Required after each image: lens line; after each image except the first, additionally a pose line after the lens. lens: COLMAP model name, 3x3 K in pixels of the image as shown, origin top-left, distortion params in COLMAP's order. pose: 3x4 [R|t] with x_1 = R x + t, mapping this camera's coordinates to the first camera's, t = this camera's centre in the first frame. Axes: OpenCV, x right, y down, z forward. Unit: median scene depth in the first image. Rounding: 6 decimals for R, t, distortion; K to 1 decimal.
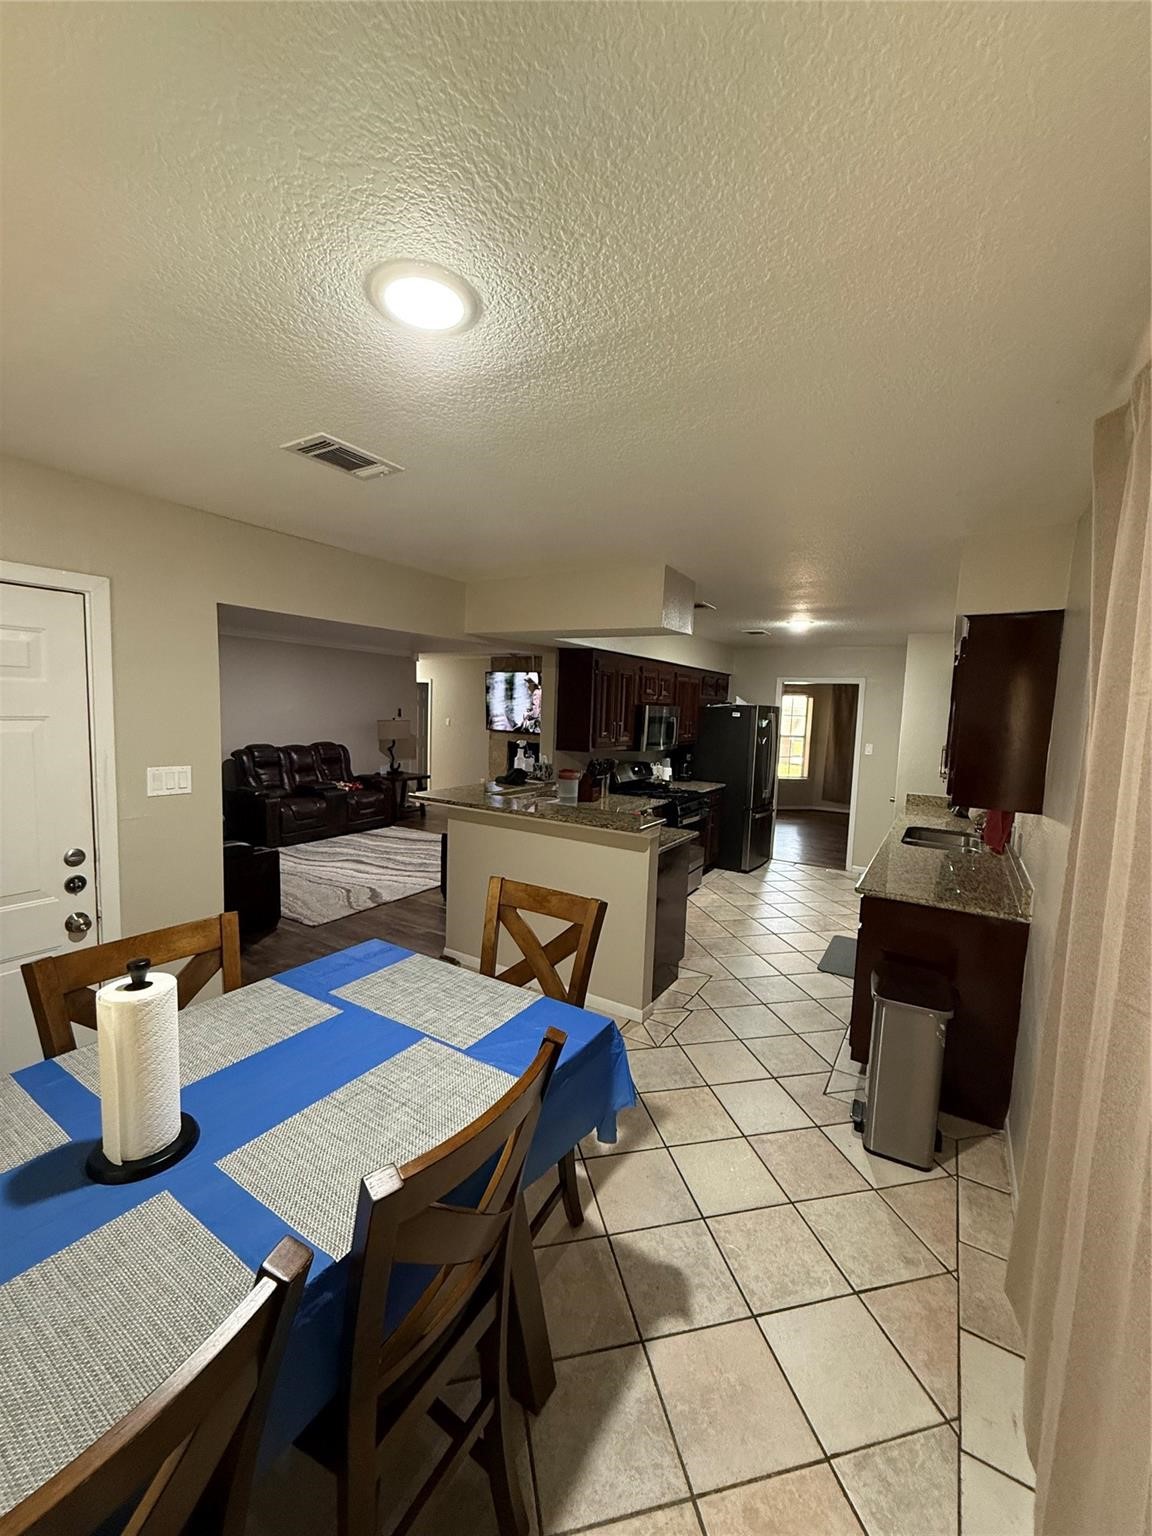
lens RADIAL K [[614.0, 0, 577.7], [0, 614.0, 765.5], [0, 0, 1]] dist [0.000104, 0.000583]
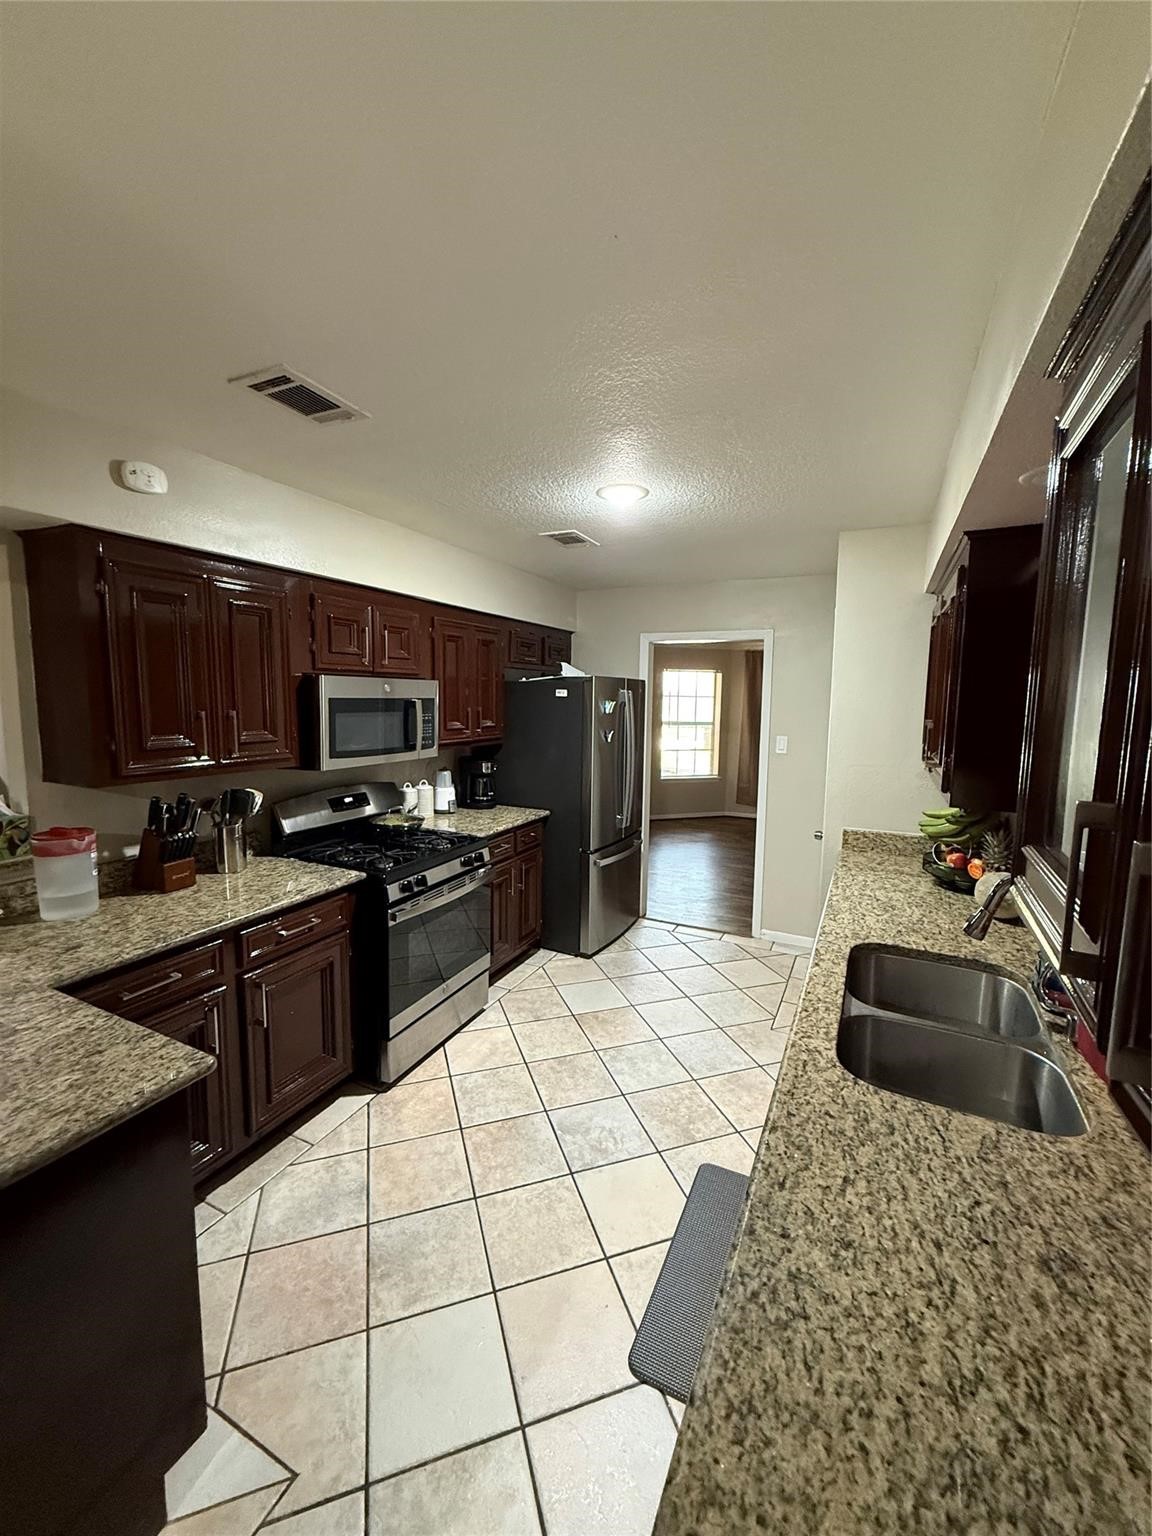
lens RADIAL K [[614.0, 0, 577.7], [0, 614.0, 765.5], [0, 0, 1]] dist [0.000104, 0.000583]
pose [[0.995342, -0.034140, 0.090158, 0.216696], [0.032531, 0.999285, 0.019264, -0.024356], [-0.090752, -0.016242, 0.995741, 0.409130]]
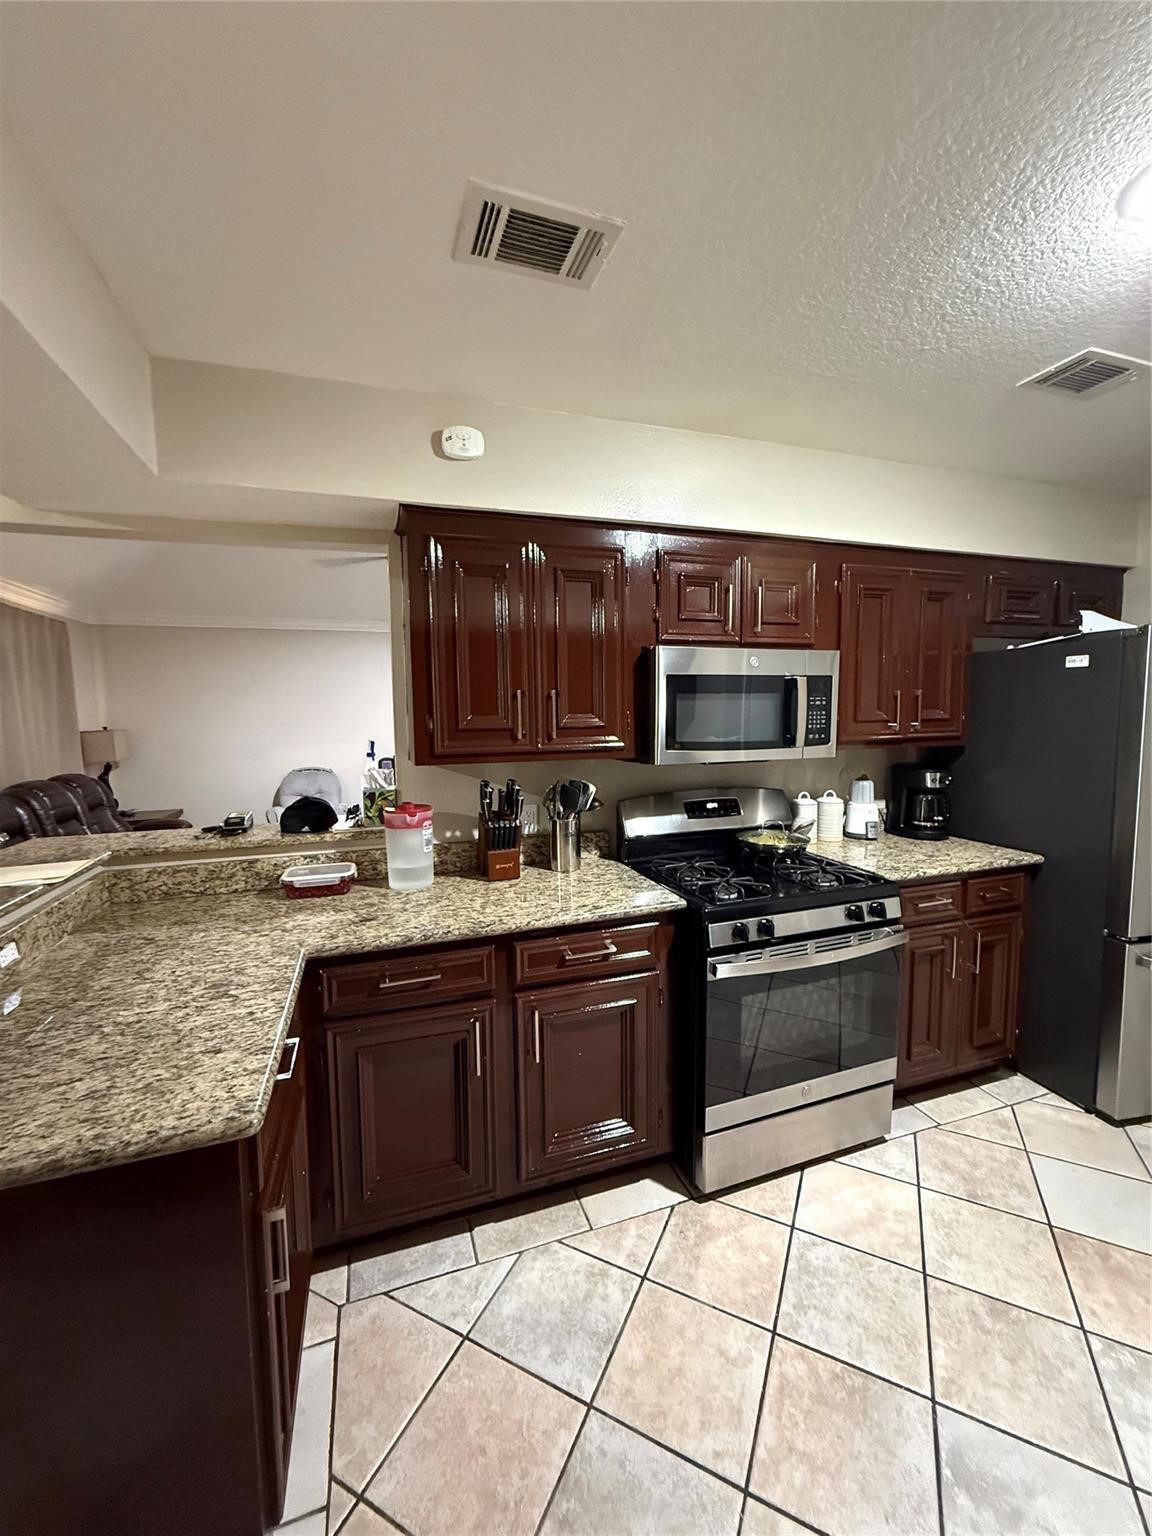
lens RADIAL K [[614.0, 0, 577.7], [0, 614.0, 765.5], [0, 0, 1]] dist [0.000104, 0.000583]
pose [[0.766610, 0.009455, -0.642043, 0.263505], [-0.020884, 0.999730, -0.010213, -0.014000], [0.641773, 0.021238, 0.766600, 0.545819]]
